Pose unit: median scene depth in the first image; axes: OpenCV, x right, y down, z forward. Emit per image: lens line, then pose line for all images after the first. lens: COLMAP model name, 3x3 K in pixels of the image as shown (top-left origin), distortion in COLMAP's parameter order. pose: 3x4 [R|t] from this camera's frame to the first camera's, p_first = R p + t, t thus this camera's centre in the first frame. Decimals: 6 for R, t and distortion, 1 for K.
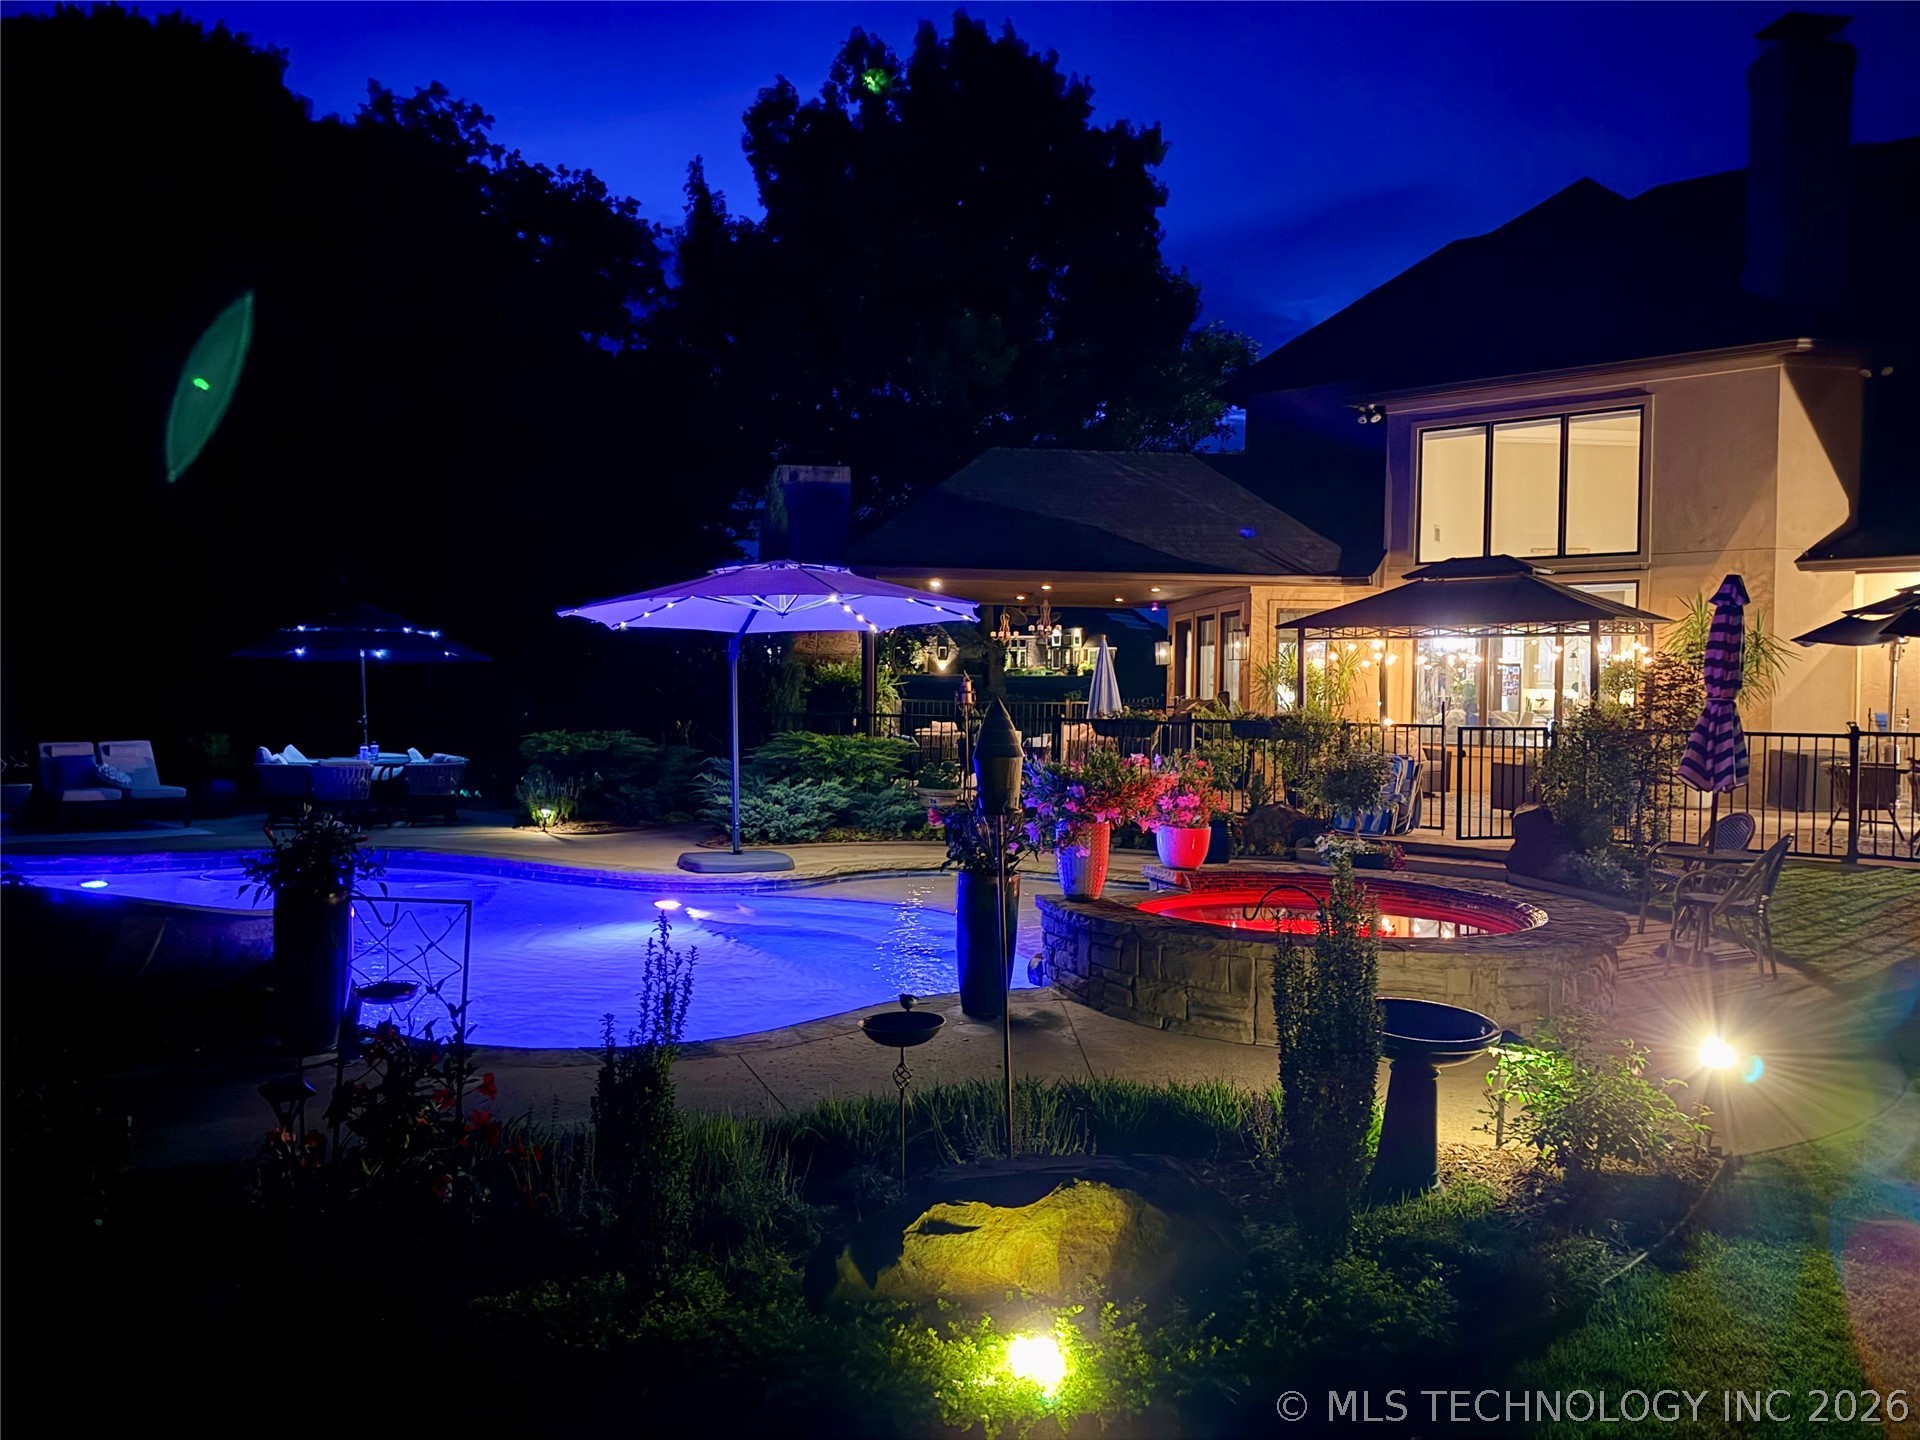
lens RADIAL K [[1357.0, 0, 960.0], [0, 1357.0, 720.0], [0, 0, 1]] dist [-0.055339, -0.000255]
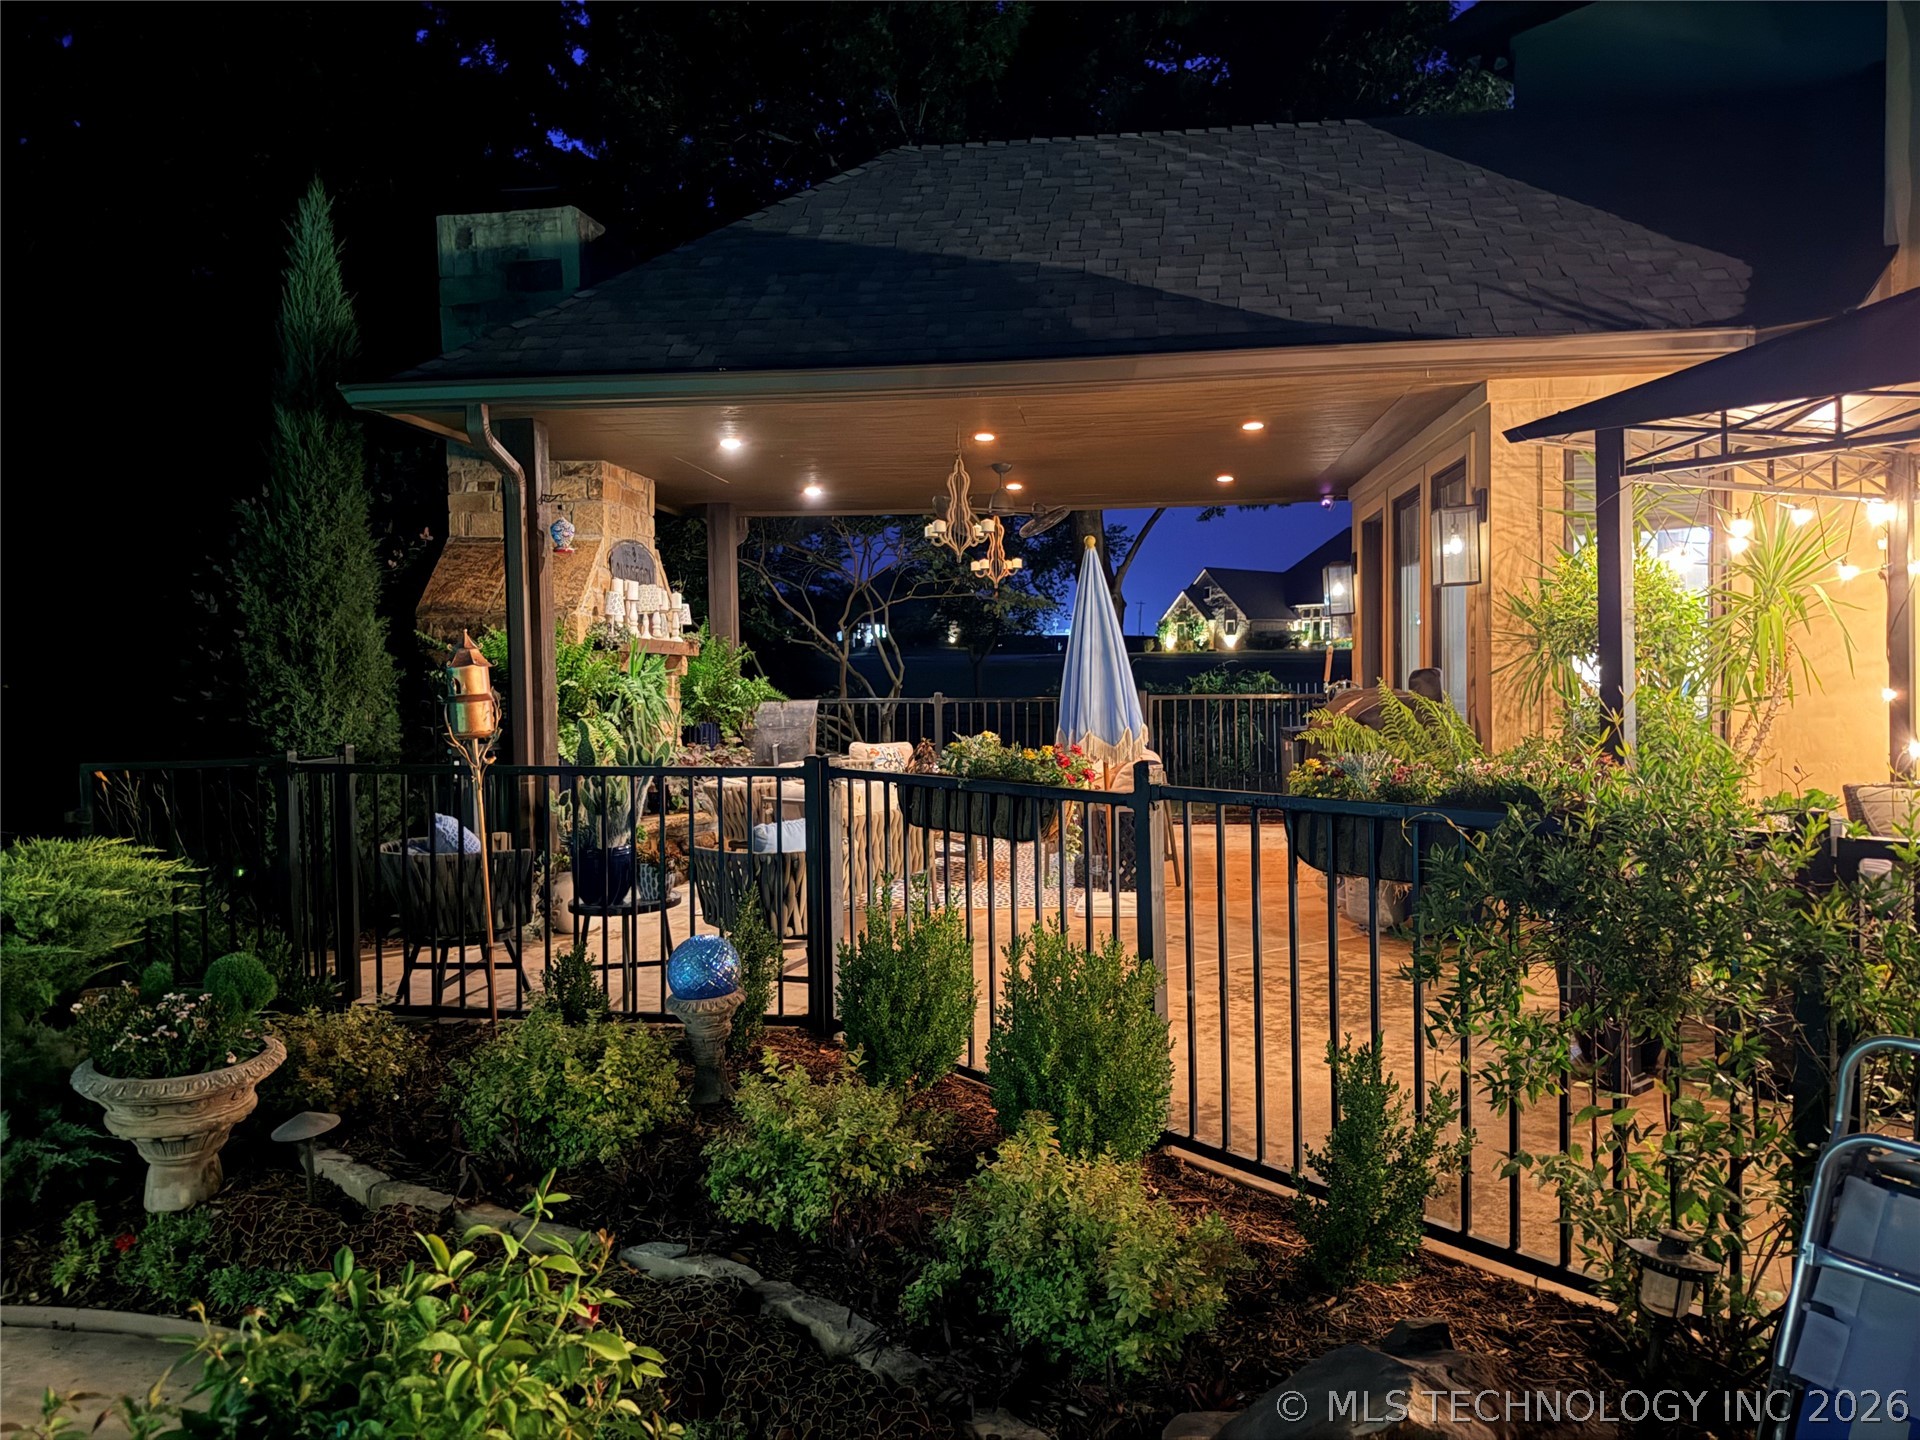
lens RADIAL K [[1357.0, 0, 960.0], [0, 1357.0, 720.0], [0, 0, 1]] dist [-0.055339, -0.000255]
pose [[0.968730, -0.015943, -0.247604, 0.162848], [0.019207, 0.999757, 0.010773, -0.013481], [0.247372, -0.015192, 0.968802, 0.601287]]
